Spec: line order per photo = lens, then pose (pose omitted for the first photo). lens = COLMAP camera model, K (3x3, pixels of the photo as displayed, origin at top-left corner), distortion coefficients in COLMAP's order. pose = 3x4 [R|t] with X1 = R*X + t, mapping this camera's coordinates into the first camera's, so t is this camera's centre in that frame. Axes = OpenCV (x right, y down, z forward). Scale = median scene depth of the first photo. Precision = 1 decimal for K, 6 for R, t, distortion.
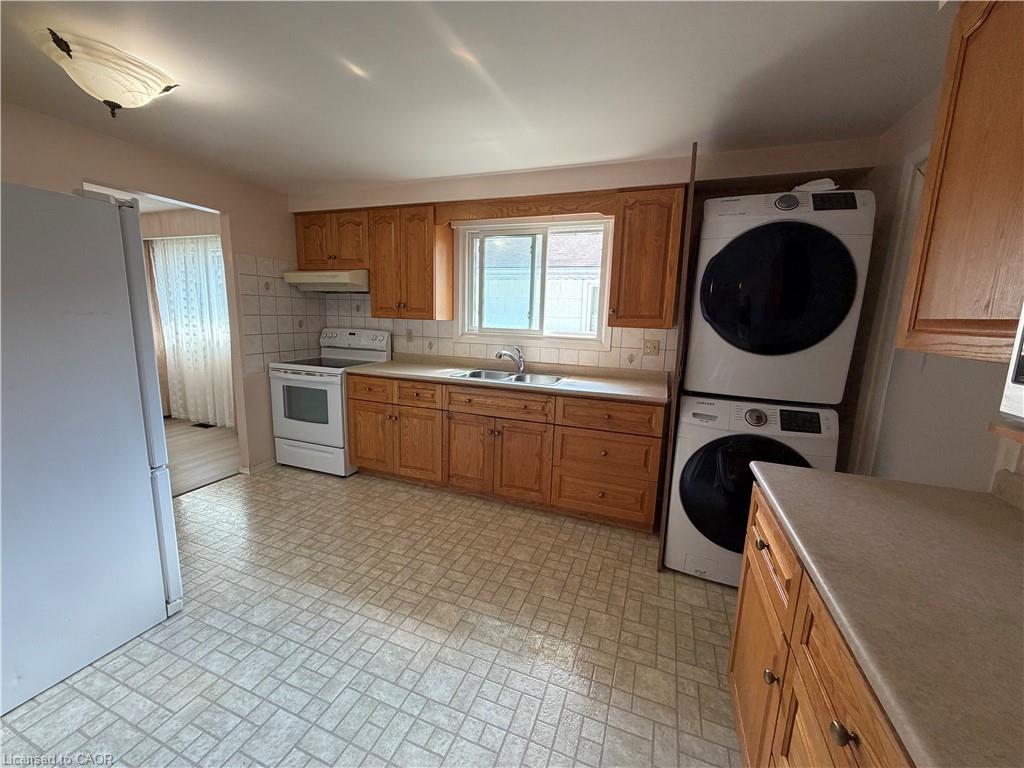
lens RADIAL K [[407.3, 0, 507.6], [0, 407.3, 381.9], [0, 0, 1]] dist [-0.000163, -0.000196]
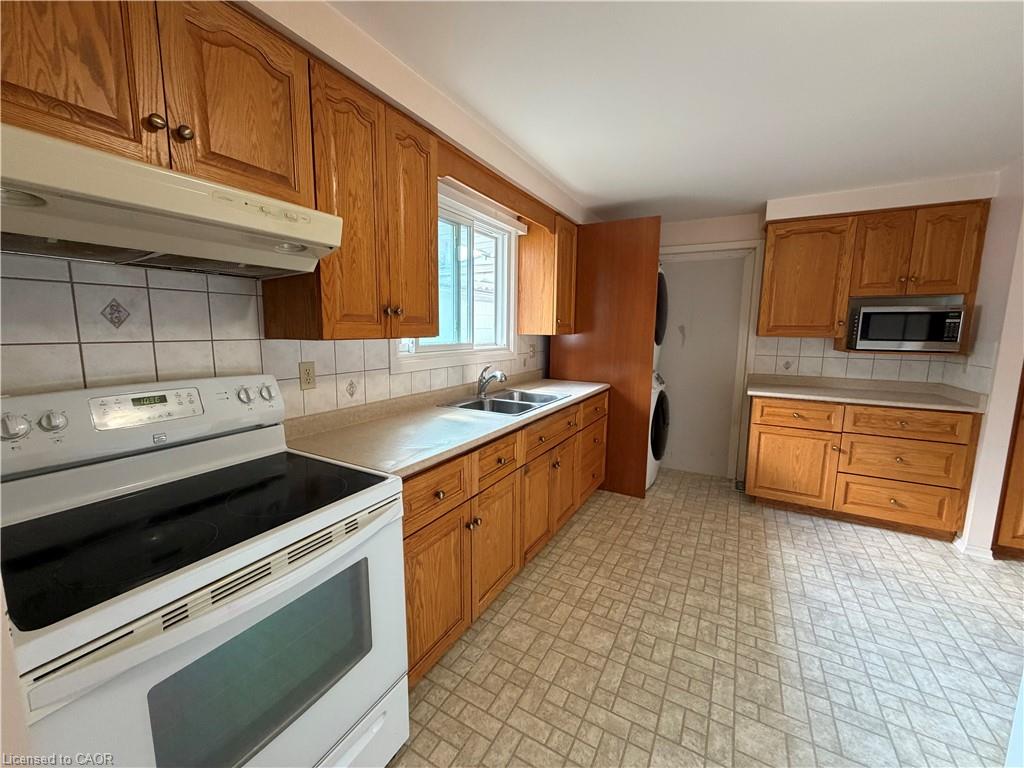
lens RADIAL K [[407.3, 0, 507.6], [0, 407.3, 381.9], [0, 0, 1]] dist [-0.000163, -0.000196]
pose [[0.150572, -0.157260, 0.976011, -0.794310], [0.158876, 0.978284, 0.133116, -0.162109], [-0.975749, 0.135021, 0.172287, 0.869116]]
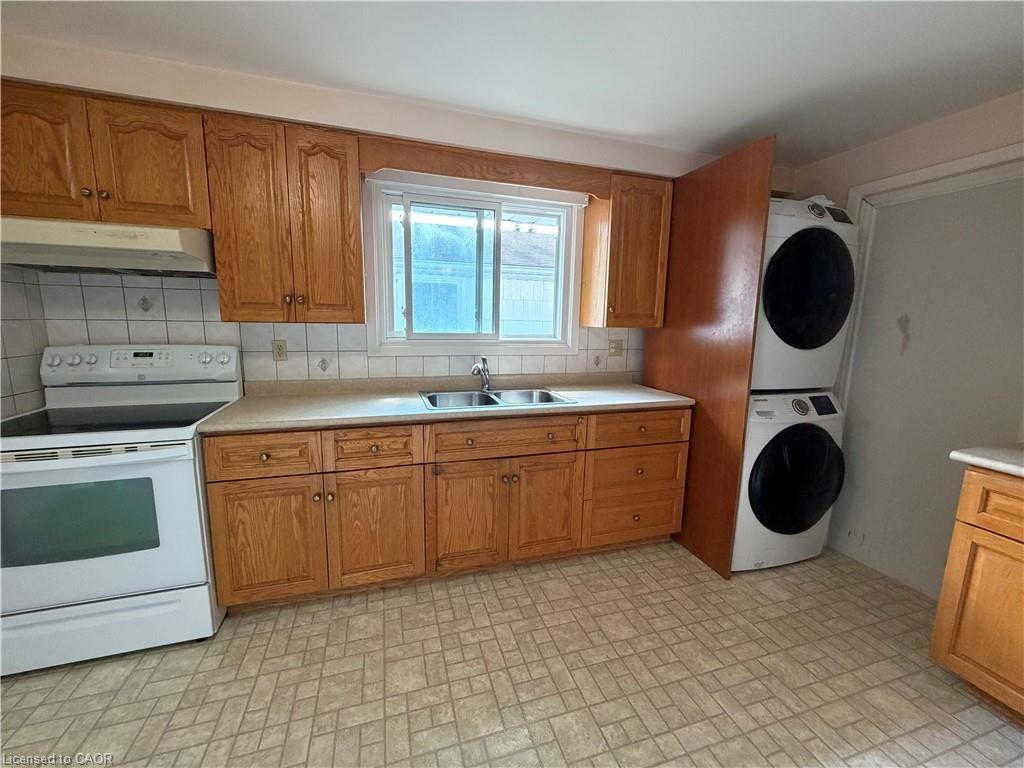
lens RADIAL K [[407.3, 0, 507.6], [0, 407.3, 381.9], [0, 0, 1]] dist [-0.000163, -0.000196]
pose [[0.783137, -0.109084, 0.612207, -0.428043], [0.106909, 0.993454, 0.040257, -0.069554], [-0.612591, 0.033923, 0.789672, 0.401717]]
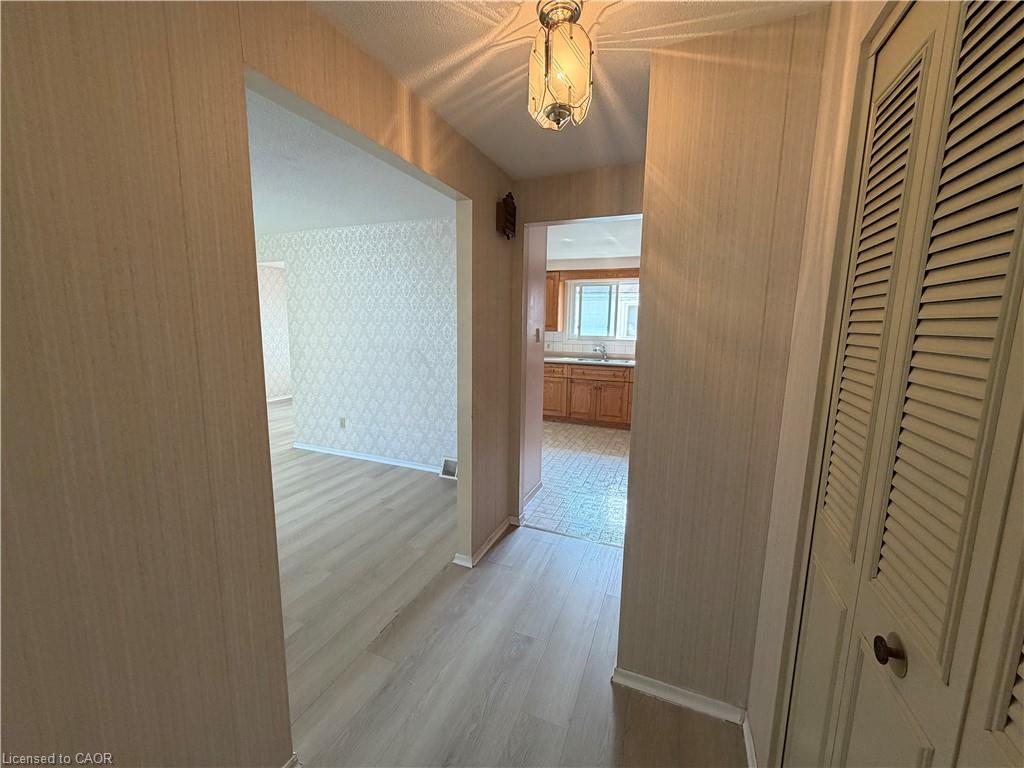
lens RADIAL K [[407.3, 0, 507.6], [0, 407.3, 381.9], [0, 0, 1]] dist [-0.000163, -0.000196]
pose [[0.999502, -0.008451, -0.030411, -0.379546], [0.007767, 0.999716, -0.022537, 0.126502], [0.030593, 0.022290, 0.999283, -0.925935]]
